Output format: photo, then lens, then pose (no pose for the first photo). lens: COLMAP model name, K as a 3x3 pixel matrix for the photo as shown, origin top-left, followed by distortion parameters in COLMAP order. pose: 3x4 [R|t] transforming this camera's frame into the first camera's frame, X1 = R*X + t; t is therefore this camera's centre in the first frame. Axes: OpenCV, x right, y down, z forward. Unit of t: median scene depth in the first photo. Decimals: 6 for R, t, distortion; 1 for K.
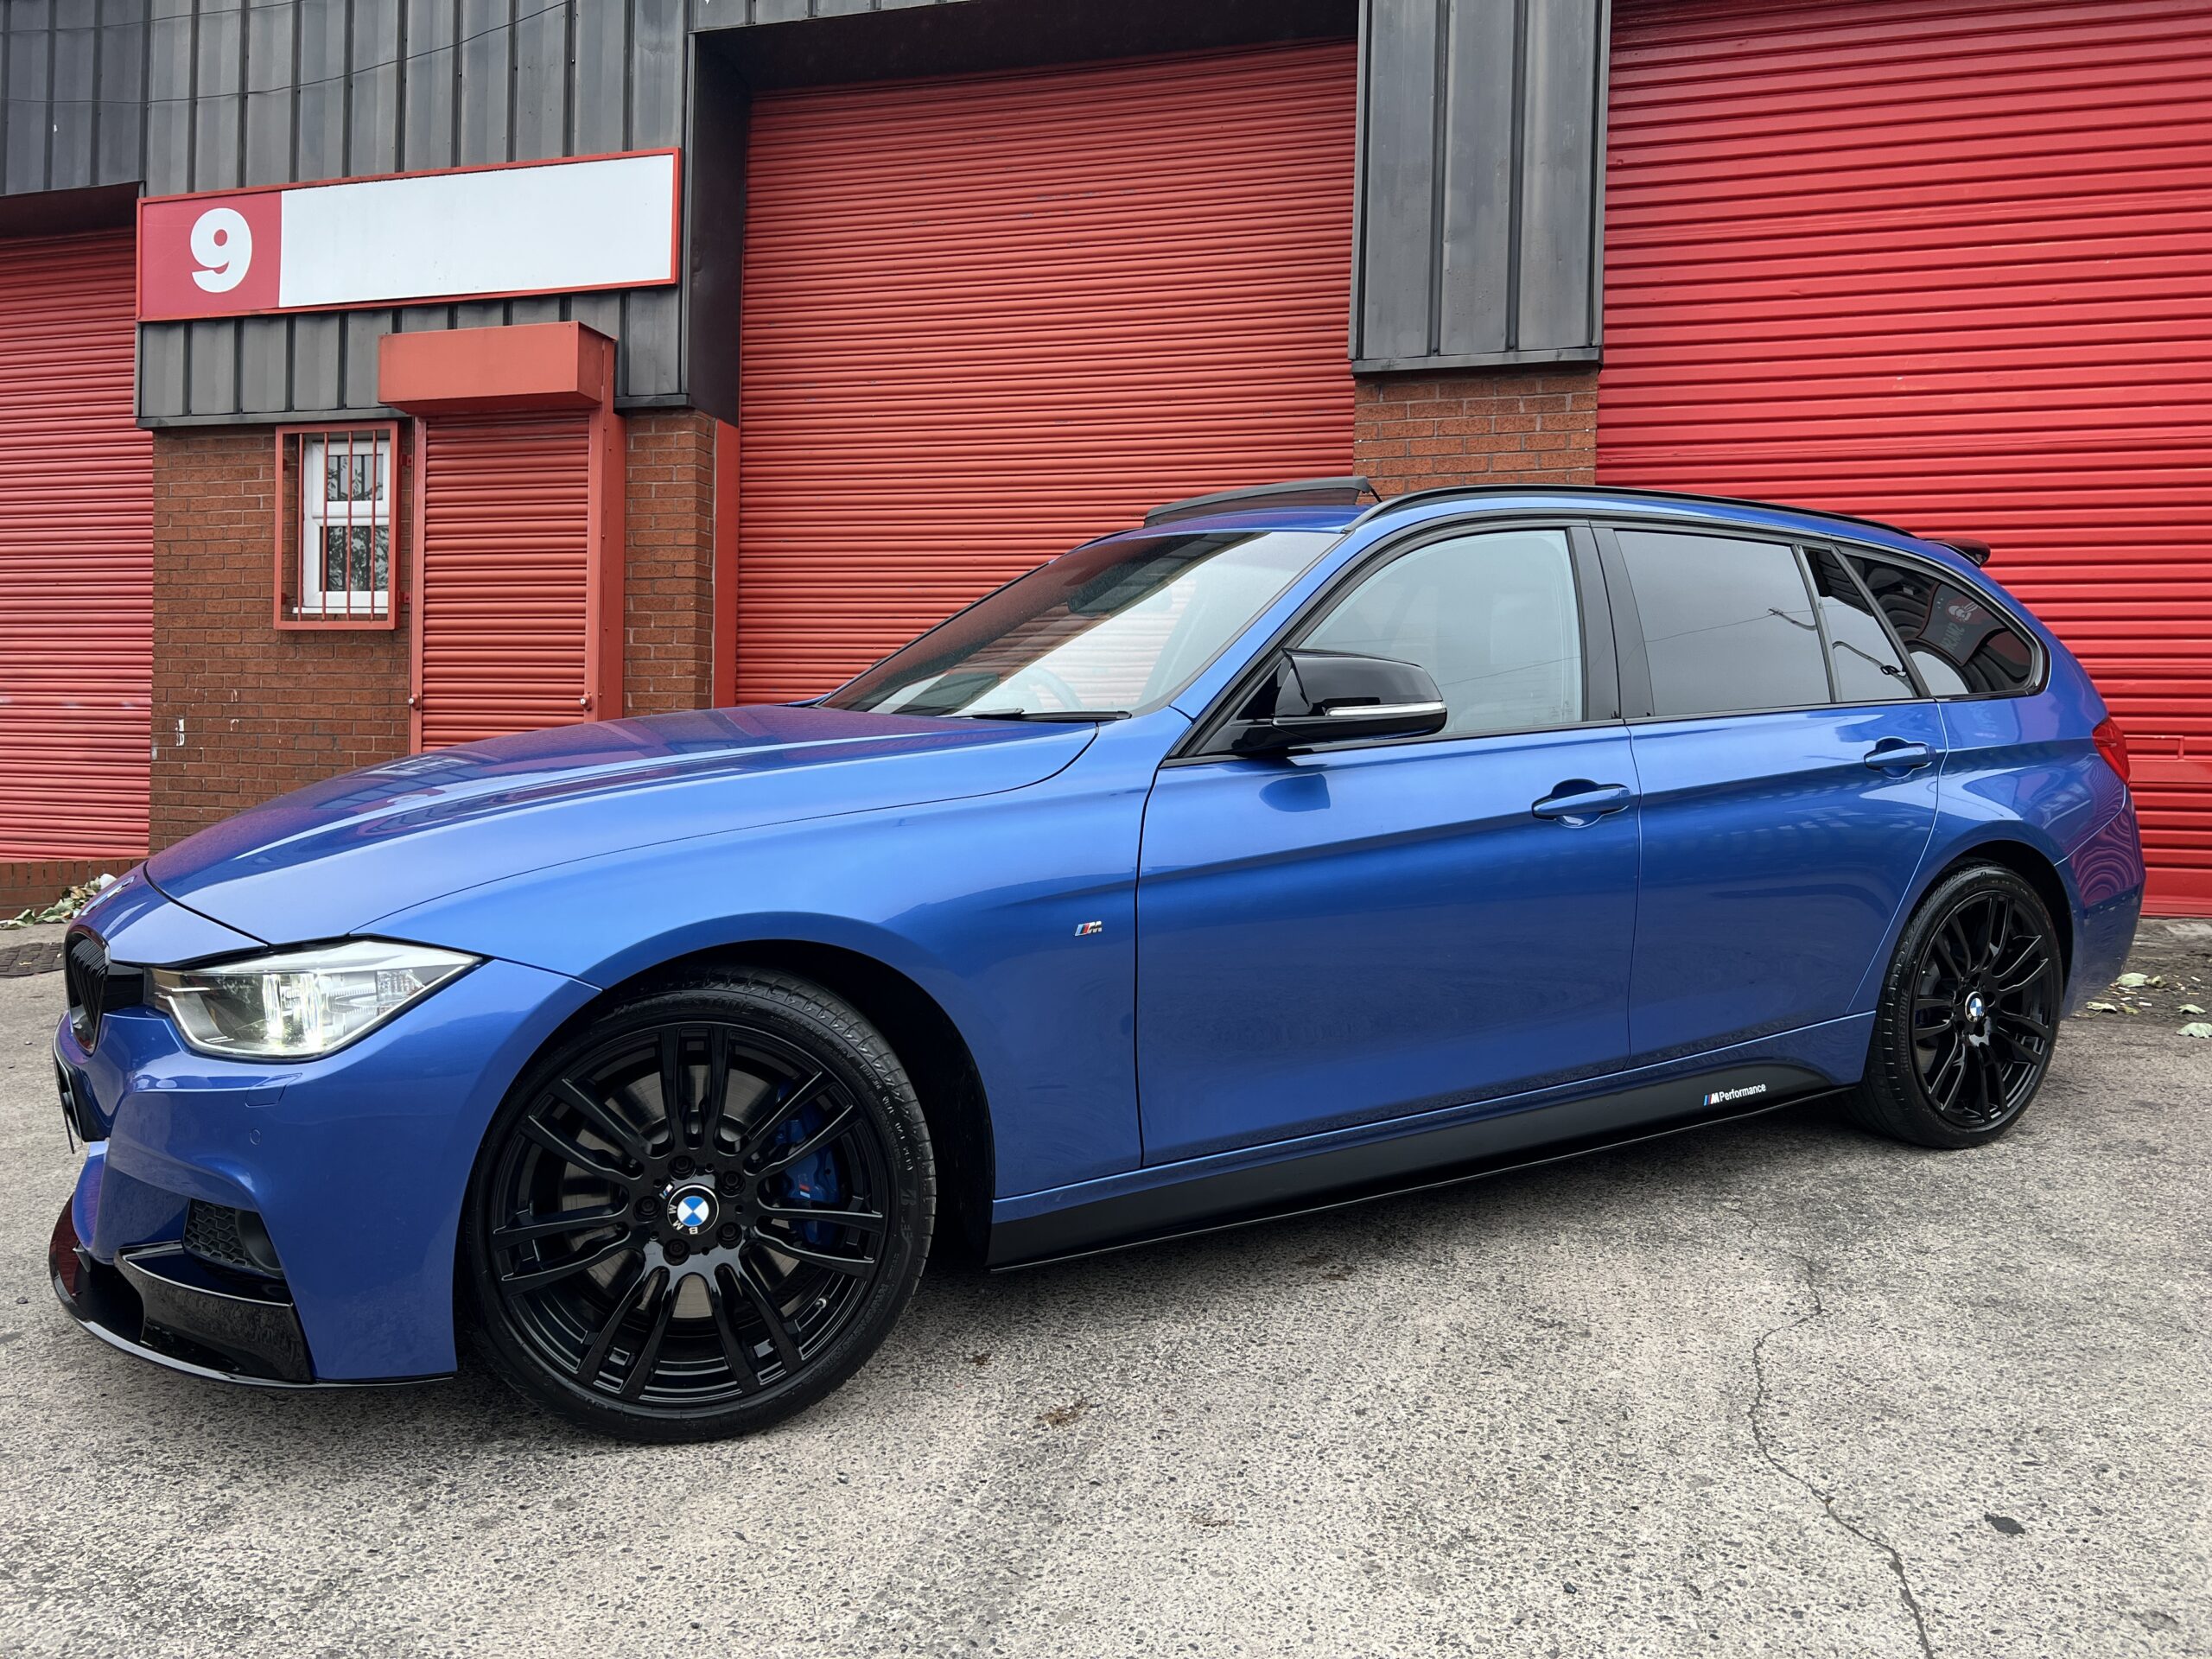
lens RADIAL K [[1674.8, 0, 1097.6], [0, 1674.8, 819.1], [0, 0, 1]] dist [0.039412, -0.047870]
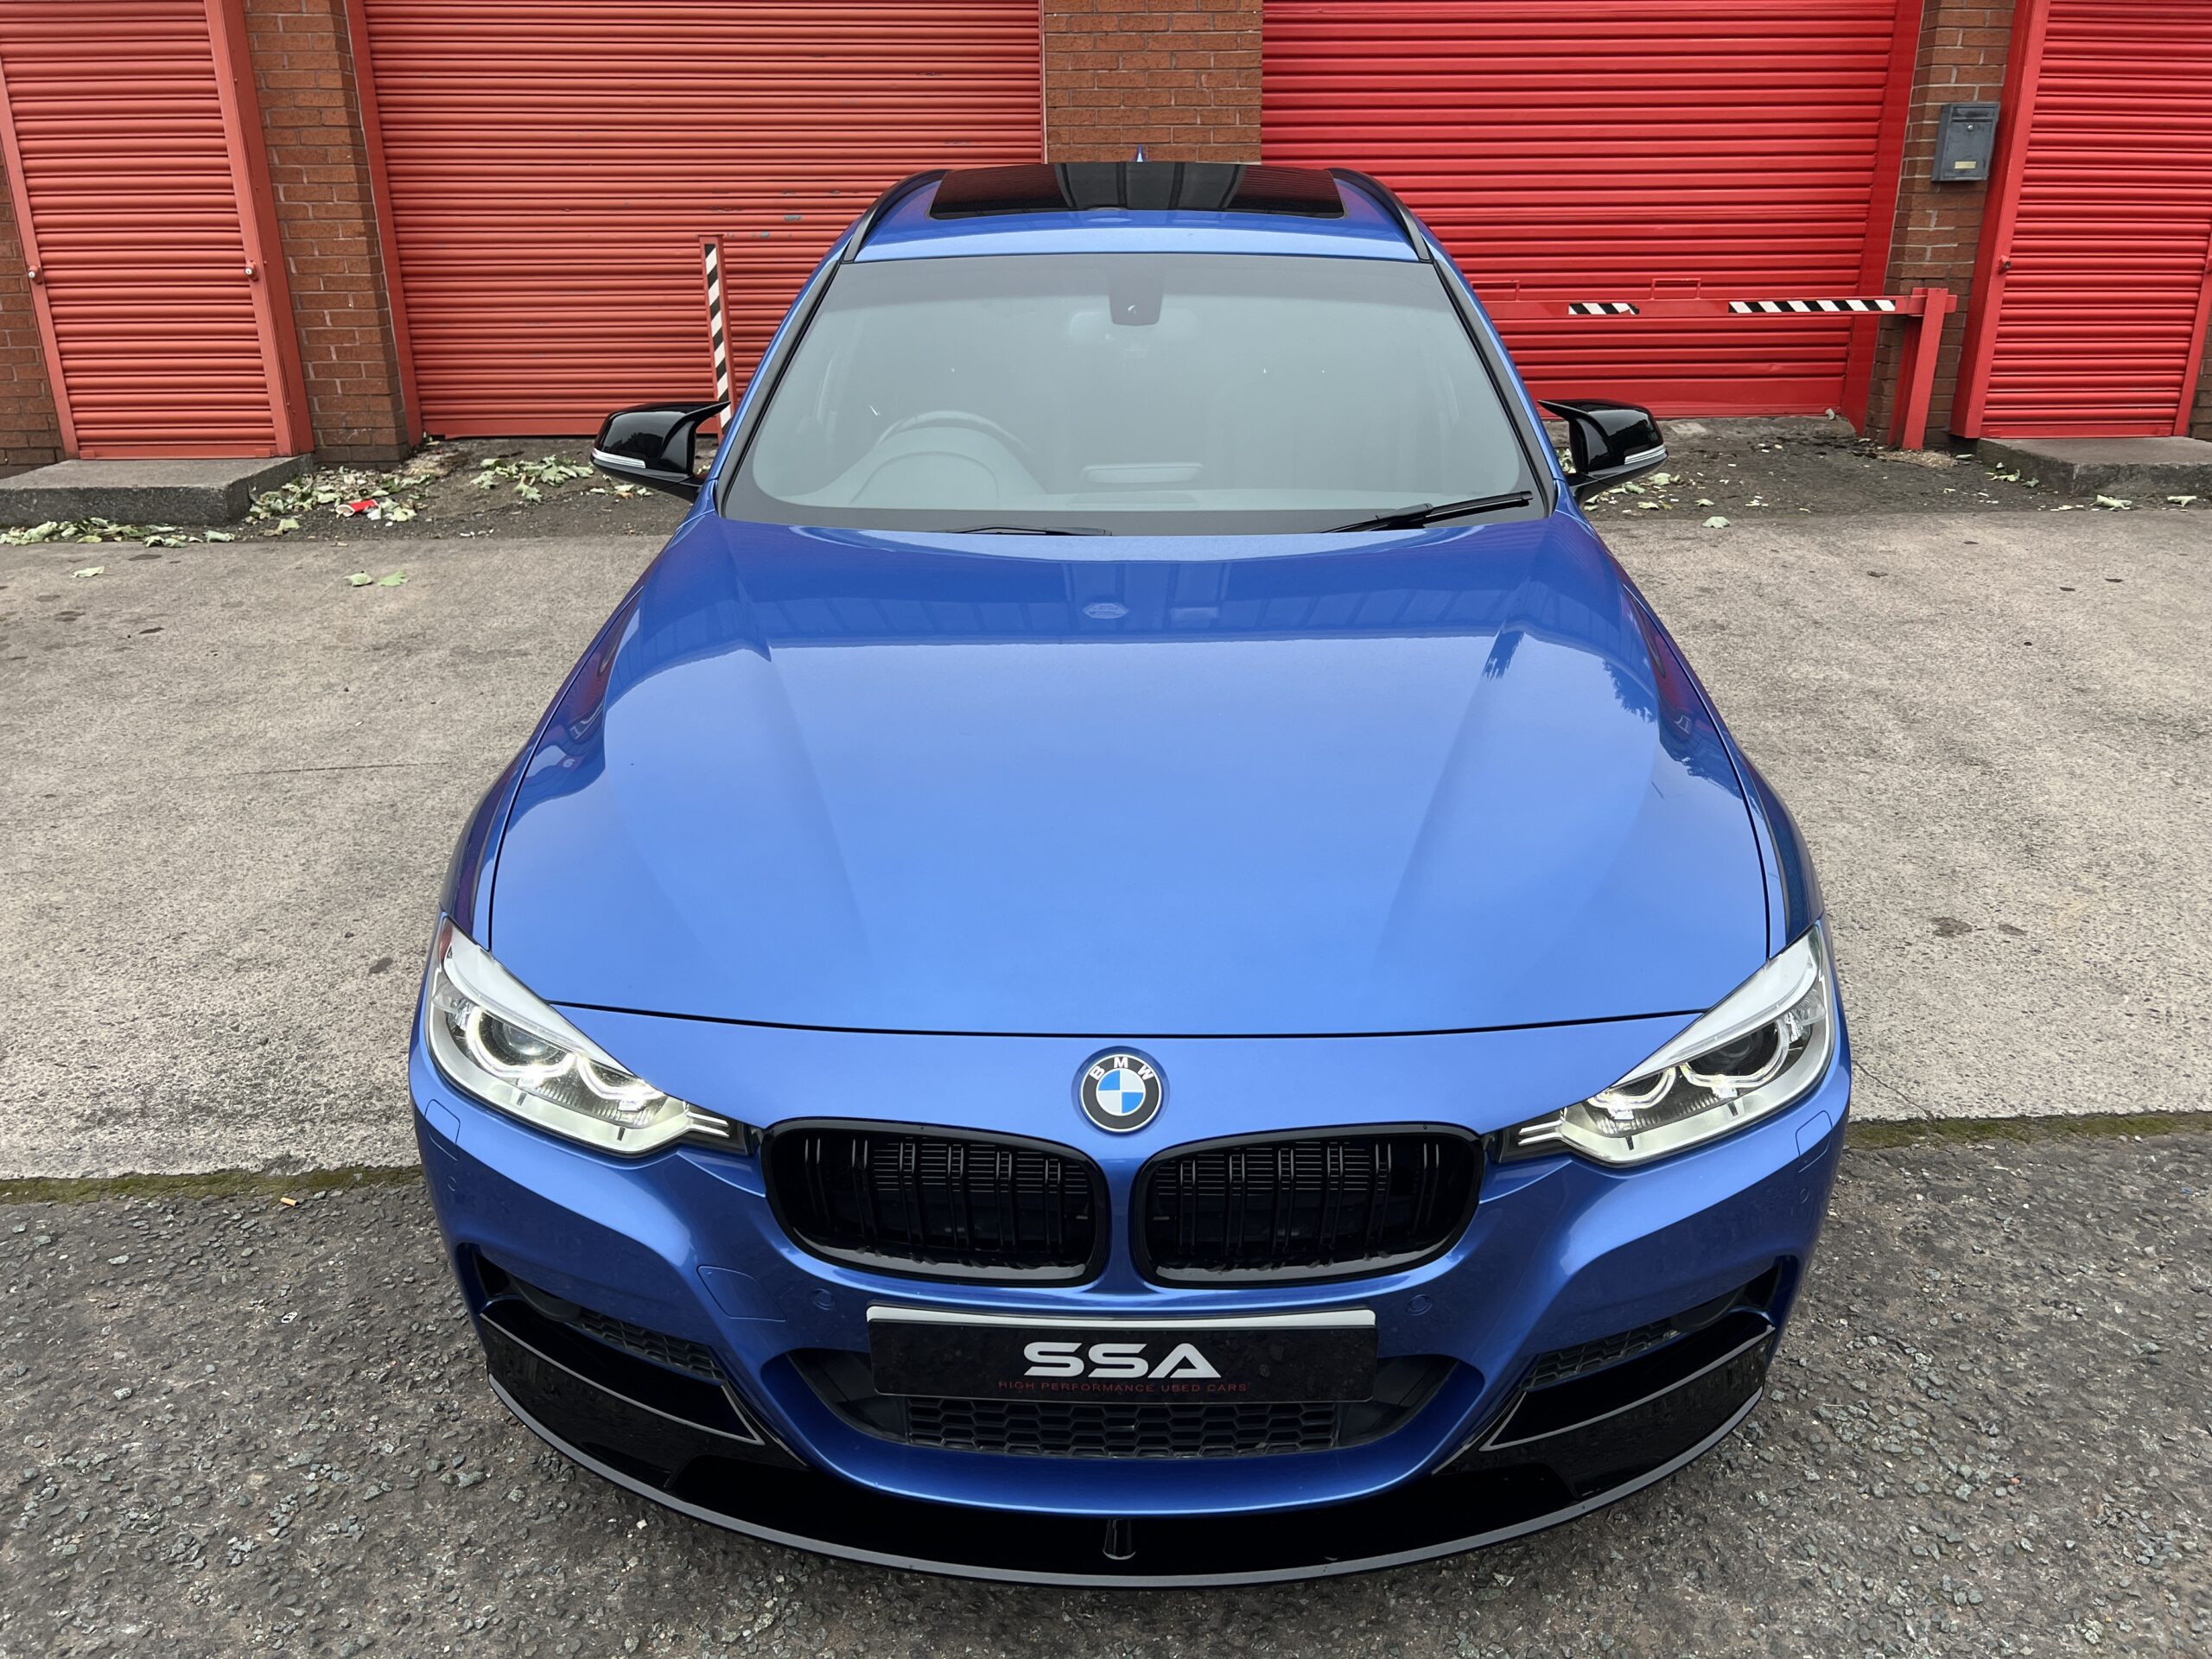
lens RADIAL K [[1674.8, 0, 1118.8], [0, 1674.8, 839.5], [0, 0, 1]] dist [0.039412, -0.047870]
pose [[0.945825, -0.135258, 0.295161, -0.477381], [0.032505, 0.943973, 0.328417, -0.184024], [-0.323045, -0.301031, 0.897230, -0.304779]]
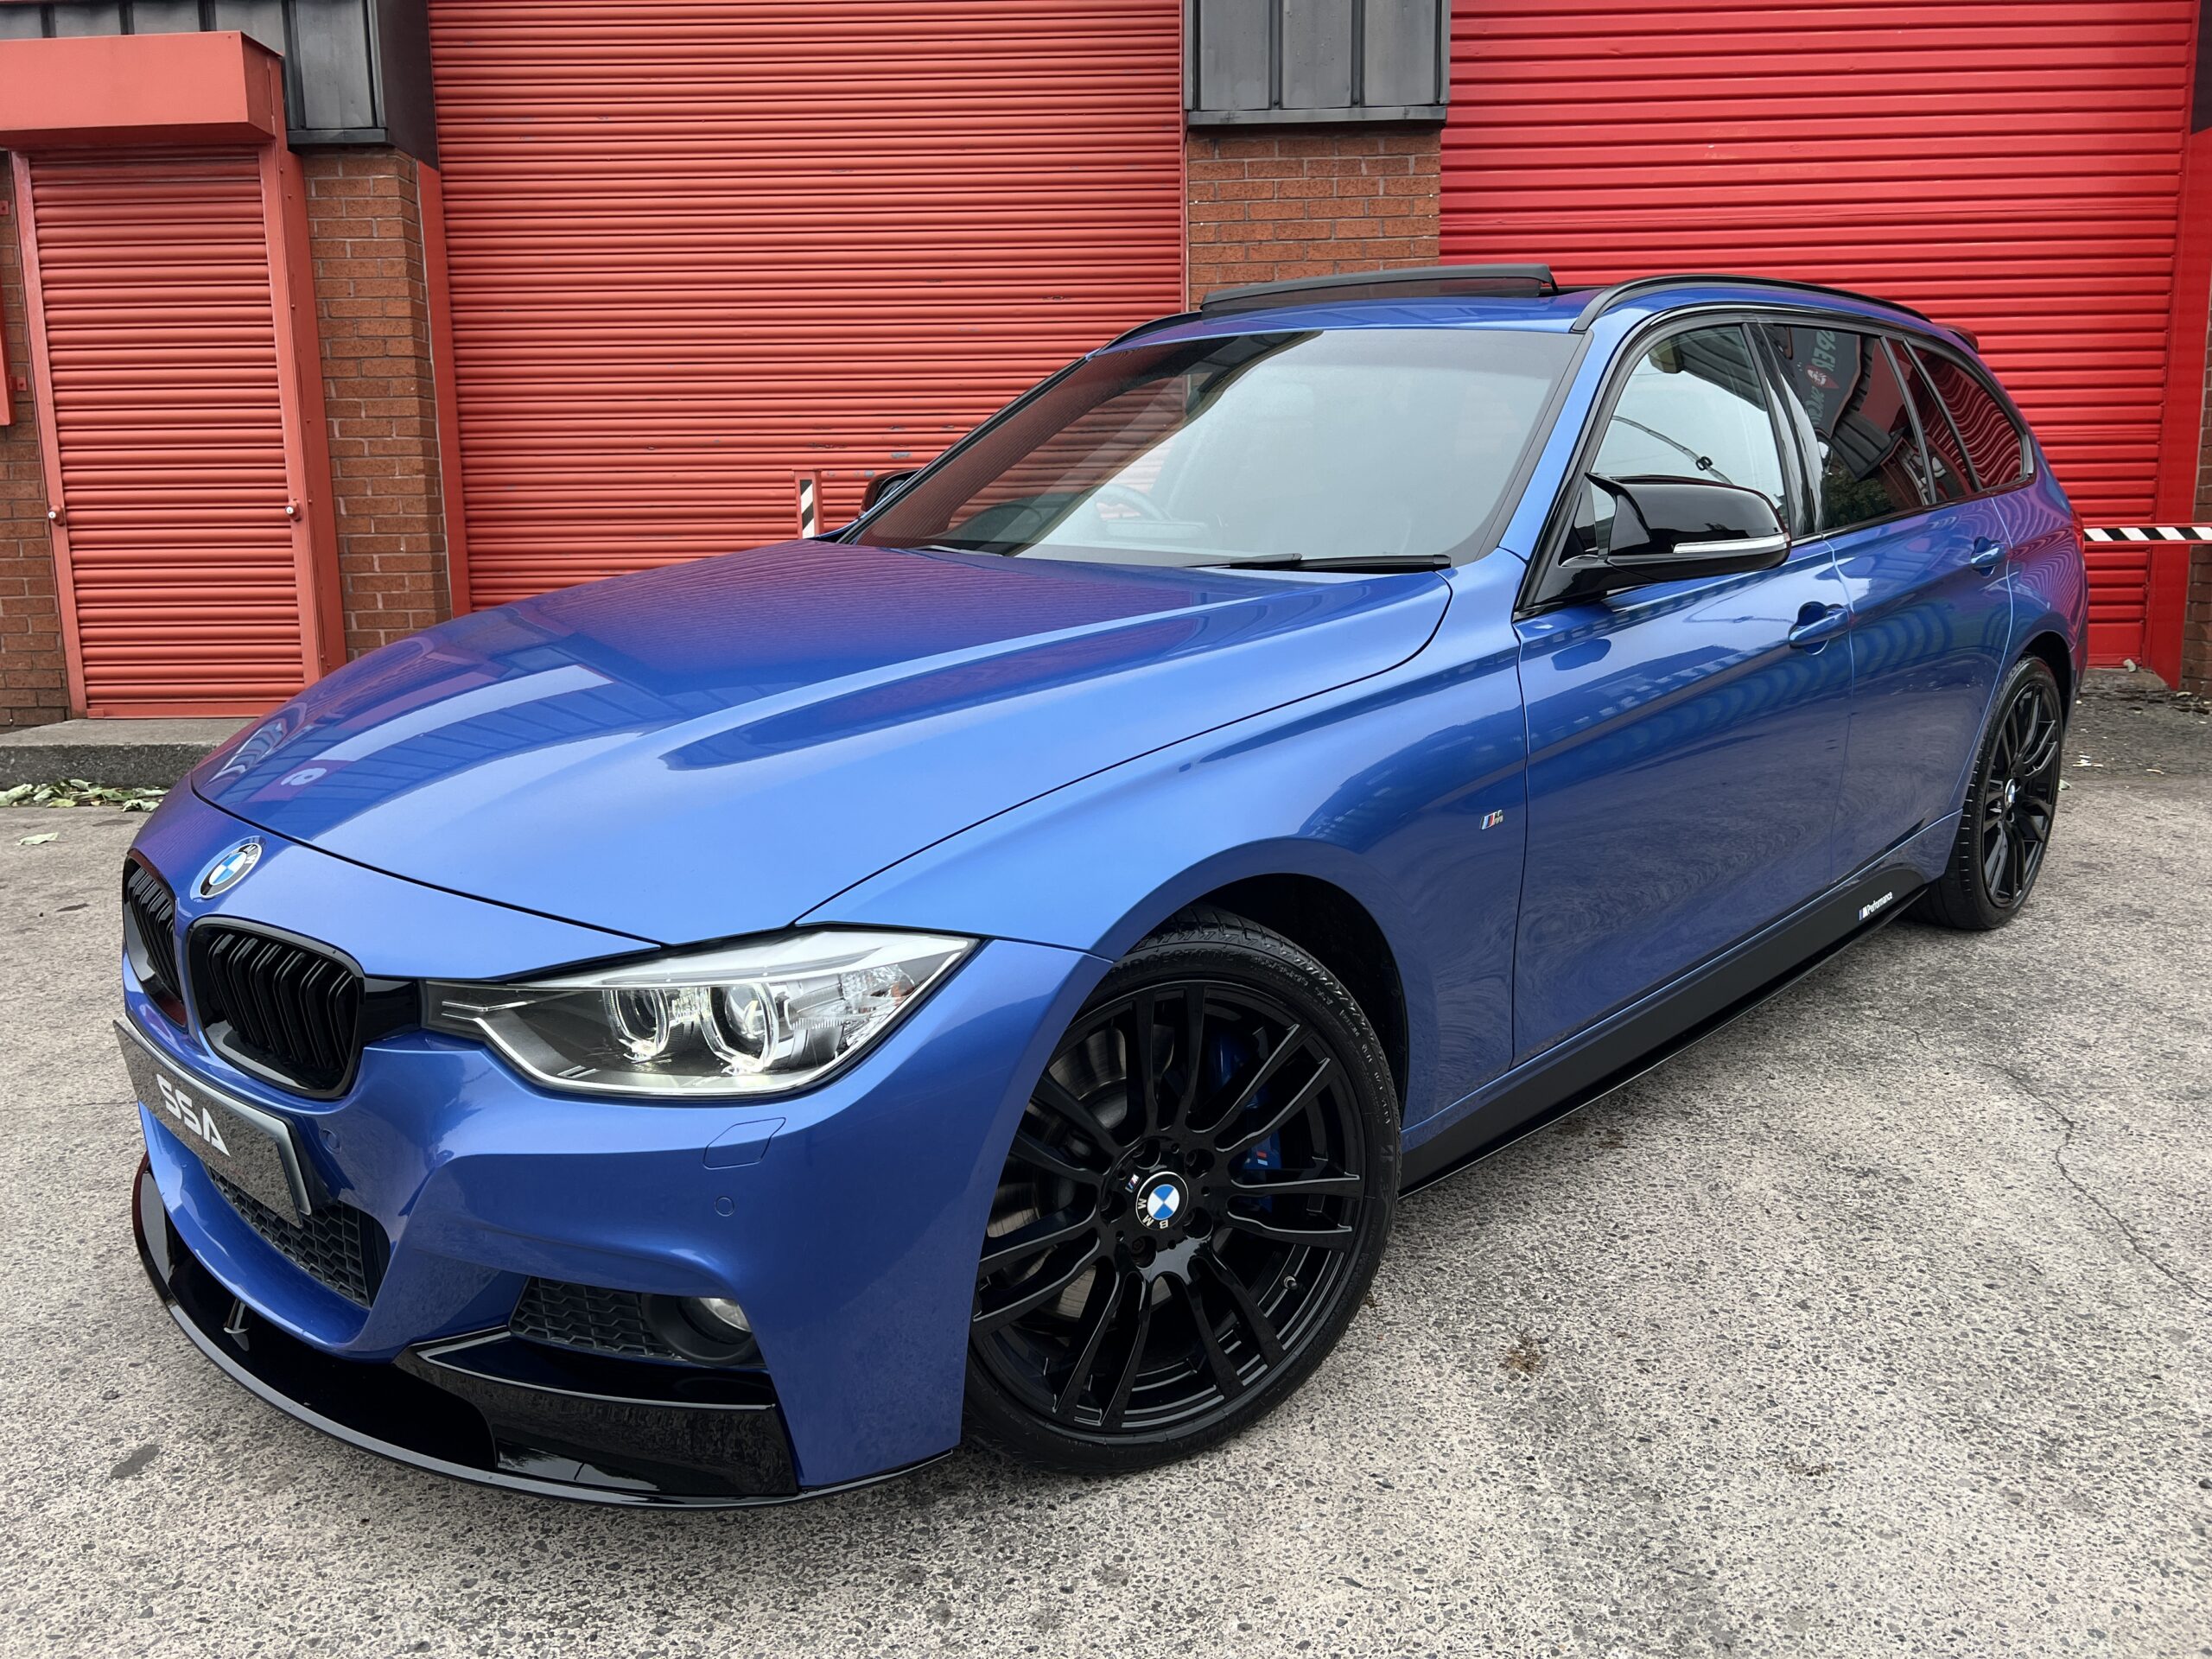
lens RADIAL K [[1674.8, 0, 1096.3], [0, 1674.8, 825.1], [0, 0, 1]] dist [0.039412, -0.047870]
pose [[0.965824, -0.077087, 0.247470, -0.395166], [0.041084, 0.988211, 0.147482, -0.064156], [-0.255922, -0.132275, 0.957605, 0.203534]]
